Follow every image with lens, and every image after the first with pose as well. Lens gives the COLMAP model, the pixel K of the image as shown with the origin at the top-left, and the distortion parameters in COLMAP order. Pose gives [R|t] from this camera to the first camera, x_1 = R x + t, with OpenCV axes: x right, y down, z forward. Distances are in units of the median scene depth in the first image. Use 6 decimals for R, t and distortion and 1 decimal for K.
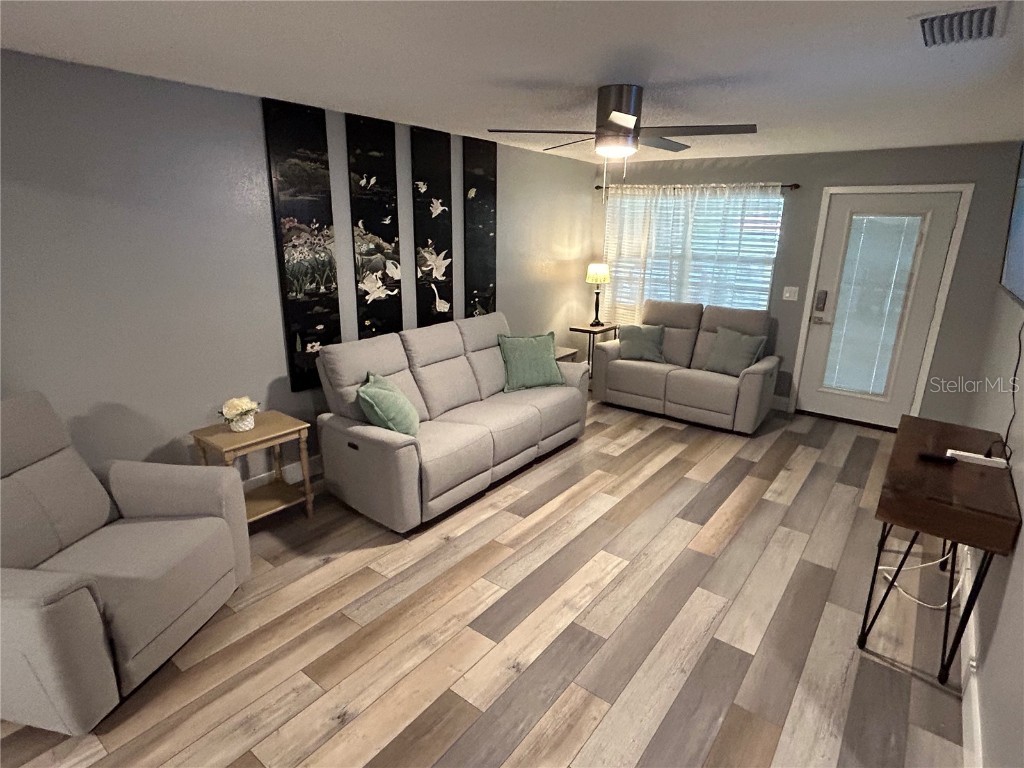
lens RADIAL K [[551.9, 0, 509.9], [0, 551.9, 387.6], [0, 0, 1]] dist [-0.002271, -0.002942]
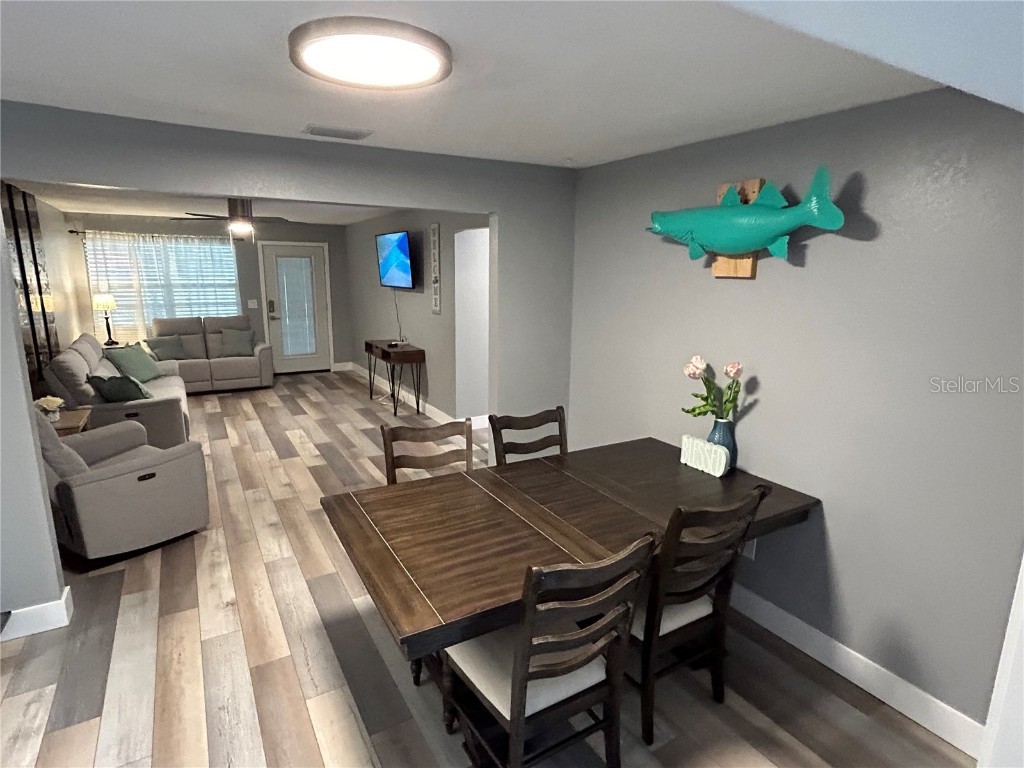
lens RADIAL K [[551.9, 0, 513.0], [0, 551.9, 386.4], [0, 0, 1]] dist [-0.002271, -0.002942]
pose [[0.372761, -0.207253, 0.904486, -0.962011], [0.257648, 0.959528, 0.113682, 0.100553], [-0.891441, 0.190663, 0.411073, -0.410092]]
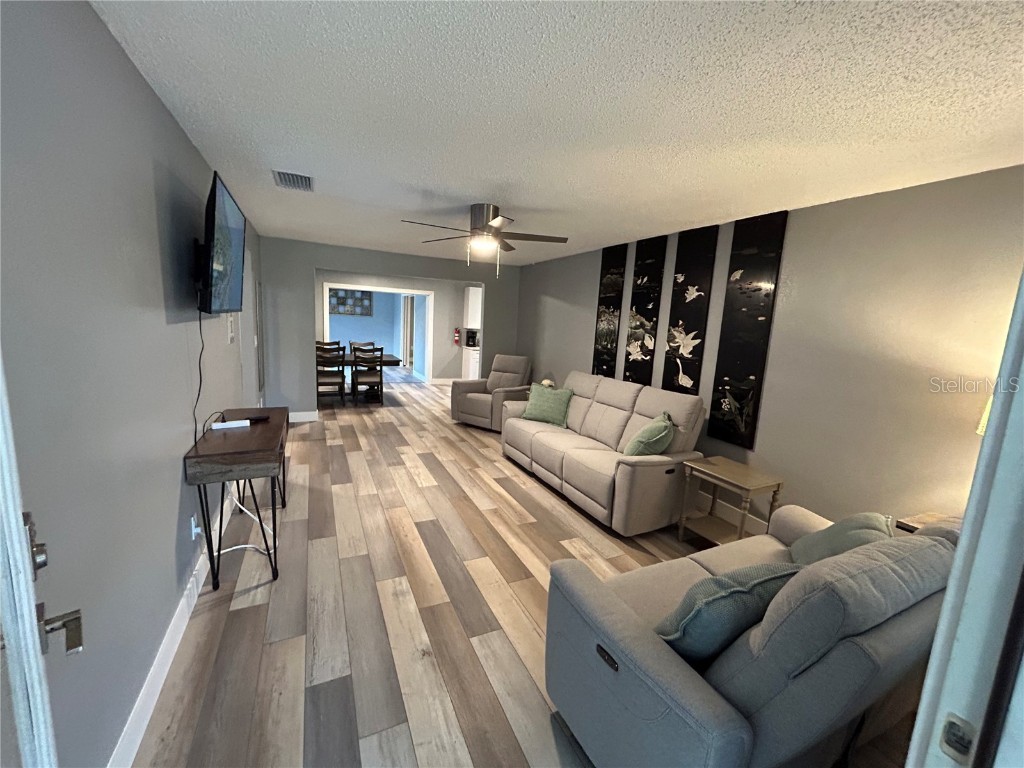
lens RADIAL K [[413.4, 0, 511.7], [0, 413.4, 383.4], [0, 0, 1]] dist [0.001905, 0.000015]
pose [[-0.451538, 0.096614, -0.887006, 0.874263], [-0.312027, 0.914252, 0.258421, -0.285284], [0.835914, 0.393457, -0.382673, 1.185626]]
